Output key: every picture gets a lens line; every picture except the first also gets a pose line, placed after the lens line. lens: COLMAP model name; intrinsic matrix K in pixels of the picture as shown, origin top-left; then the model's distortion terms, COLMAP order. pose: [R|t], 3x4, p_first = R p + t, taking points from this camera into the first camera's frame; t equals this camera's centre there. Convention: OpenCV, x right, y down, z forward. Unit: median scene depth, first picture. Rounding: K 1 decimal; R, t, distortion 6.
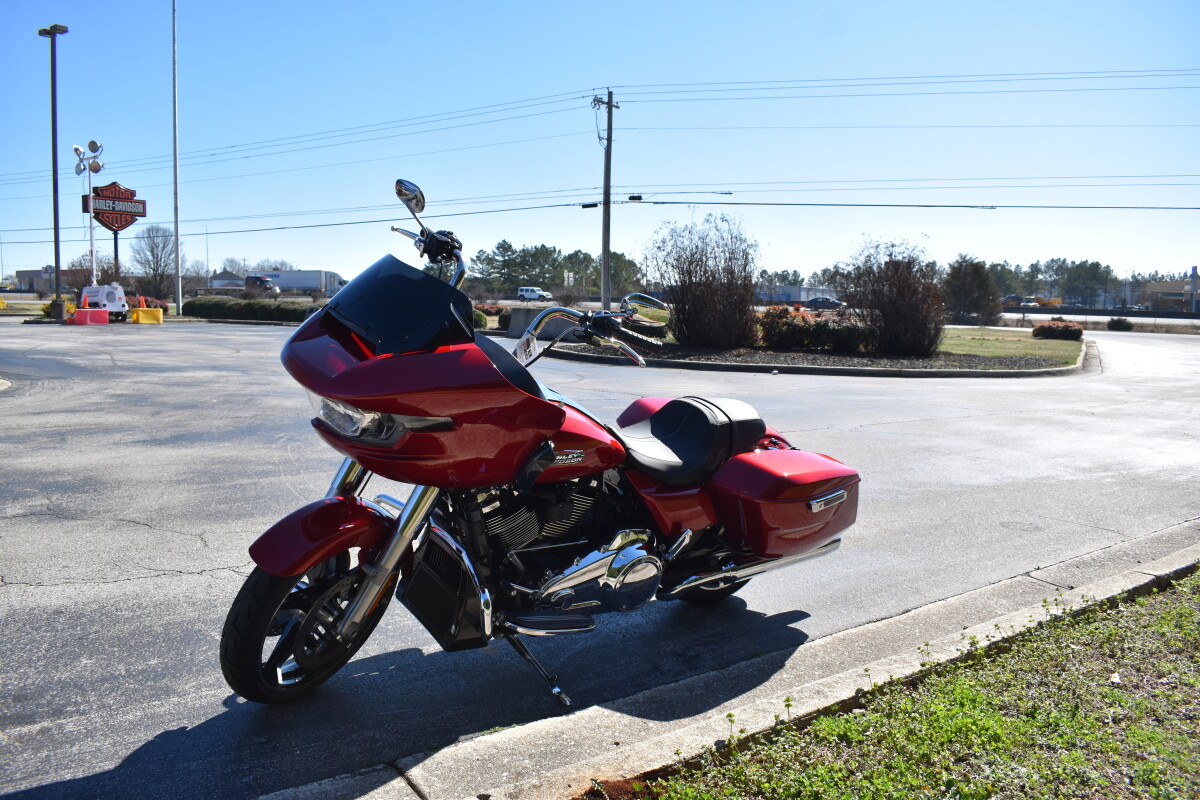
lens RADIAL K [[936.3, 0, 601.3], [0, 936.3, 401.5], [0, 0, 1]] dist [-0.096753, 0.020398]
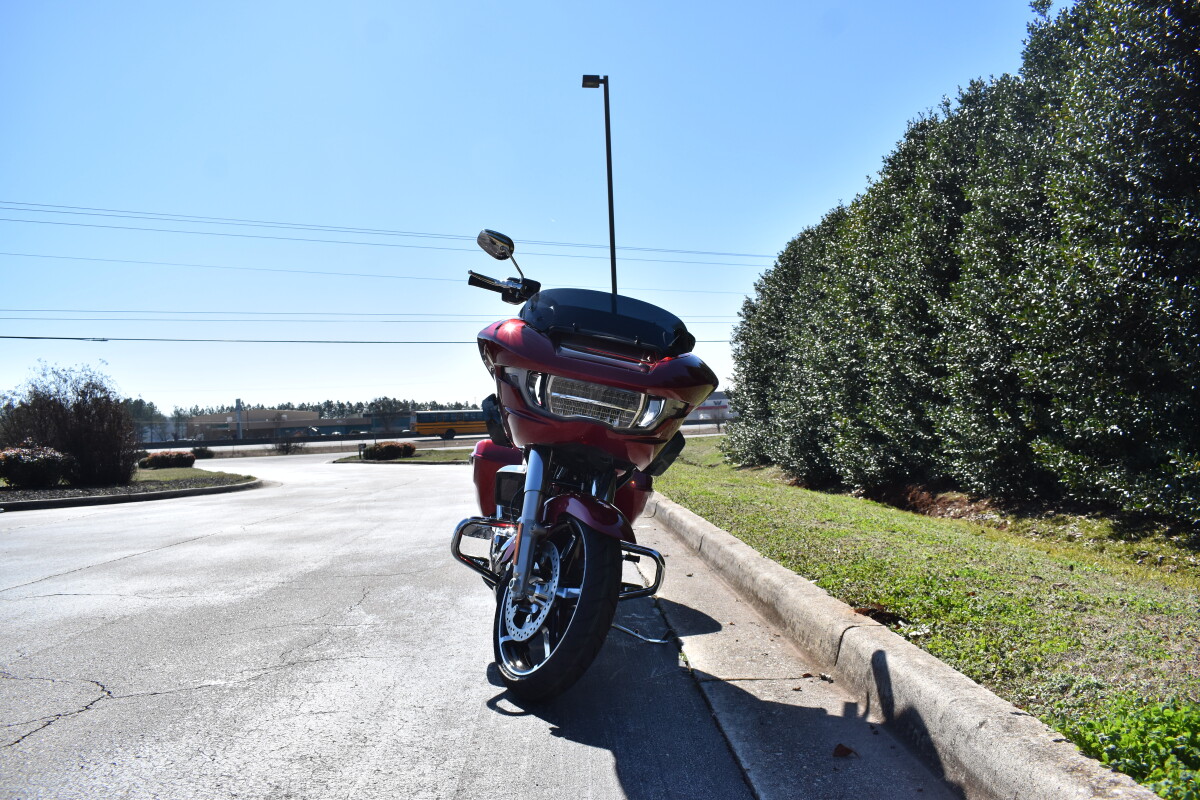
lens RADIAL K [[936.3, 0, 606.1], [0, 936.3, 394.4], [0, 0, 1]] dist [-0.096753, 0.020398]
pose [[0.557245, -0.016560, 0.830183, -0.084299], [0.148720, 0.985625, -0.080165, 0.005832], [-0.816921, 0.168137, 0.551697, 0.021897]]
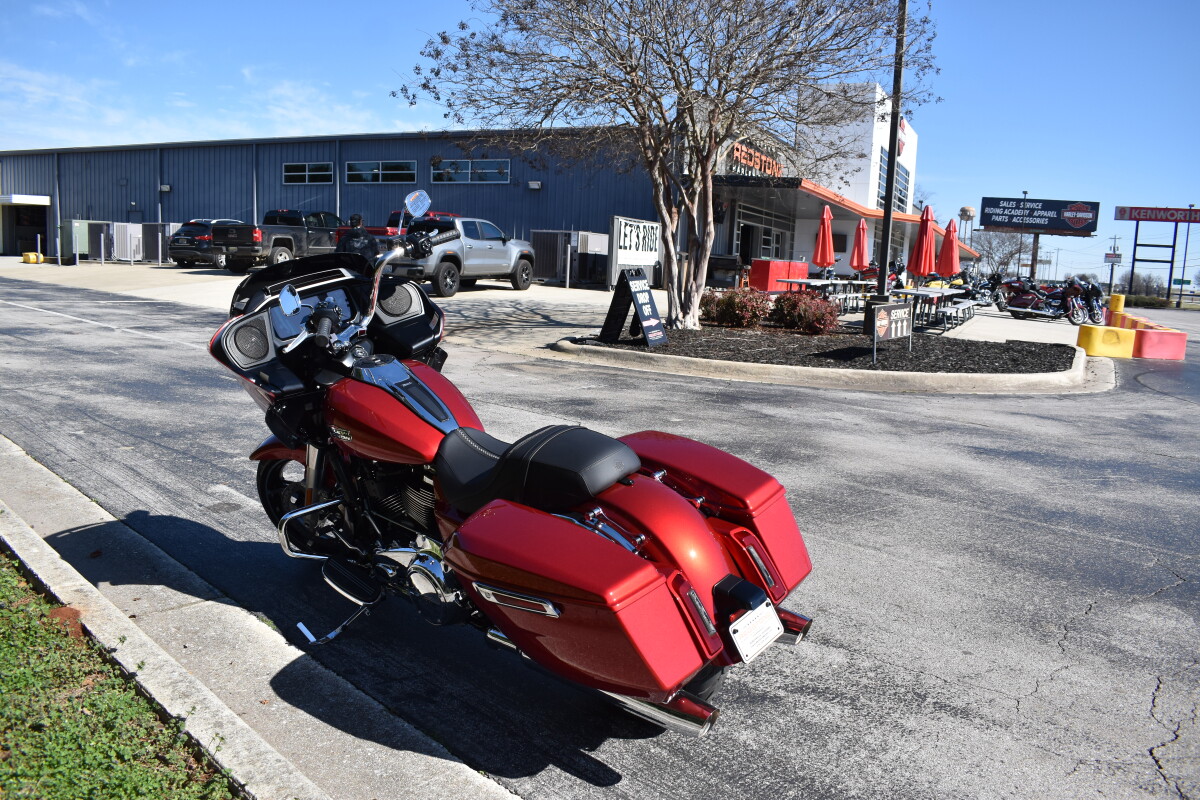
lens RADIAL K [[936.3, 0, 597.8], [0, 936.3, 398.9], [0, 0, 1]] dist [-0.096753, 0.020398]
pose [[0.154916, 0.132291, -0.979030, 0.079814], [-0.151562, 0.982445, 0.108770, -0.010692], [0.976233, 0.131534, 0.172247, 0.081301]]
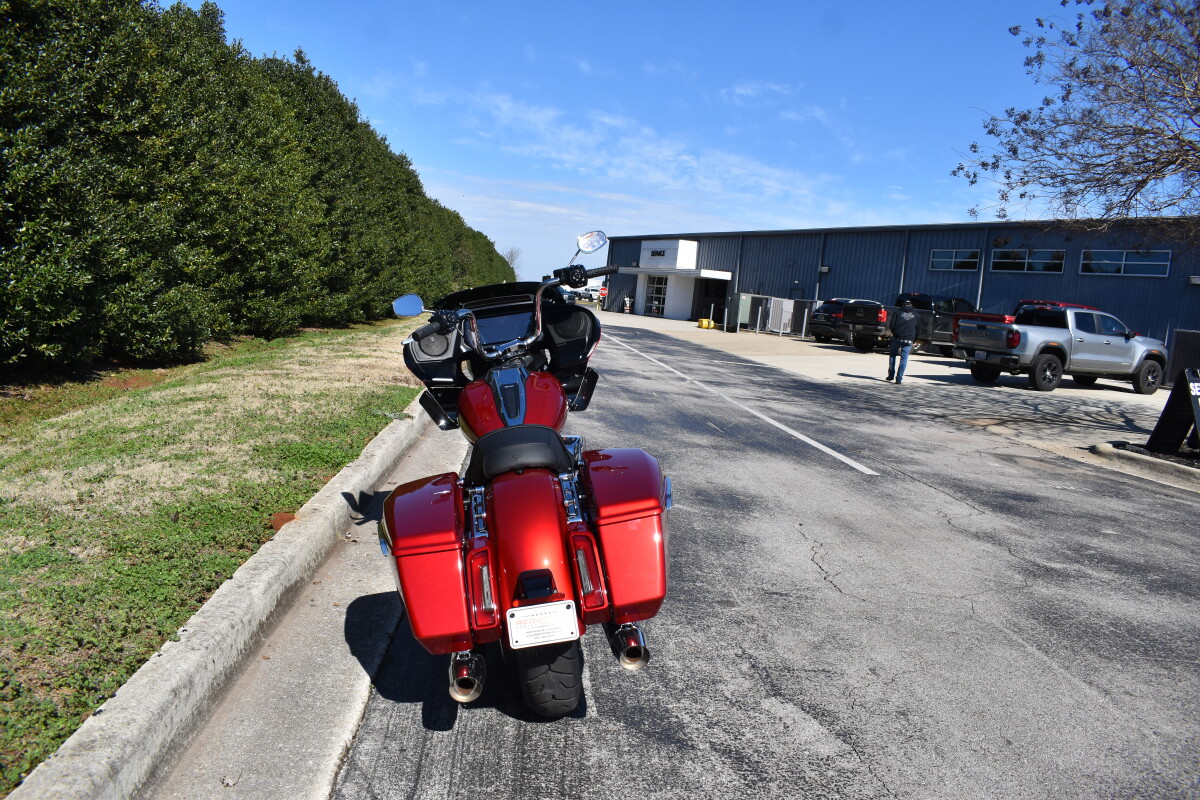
lens RADIAL K [[936.3, 0, 601.8], [0, 936.3, 401.0], [0, 0, 1]] dist [-0.096753, 0.020398]
pose [[-0.523207, 0.018449, -0.852006, 0.074727], [-0.208902, 0.966486, 0.149212, -0.015624], [0.826205, 0.256055, -0.501819, 0.136260]]
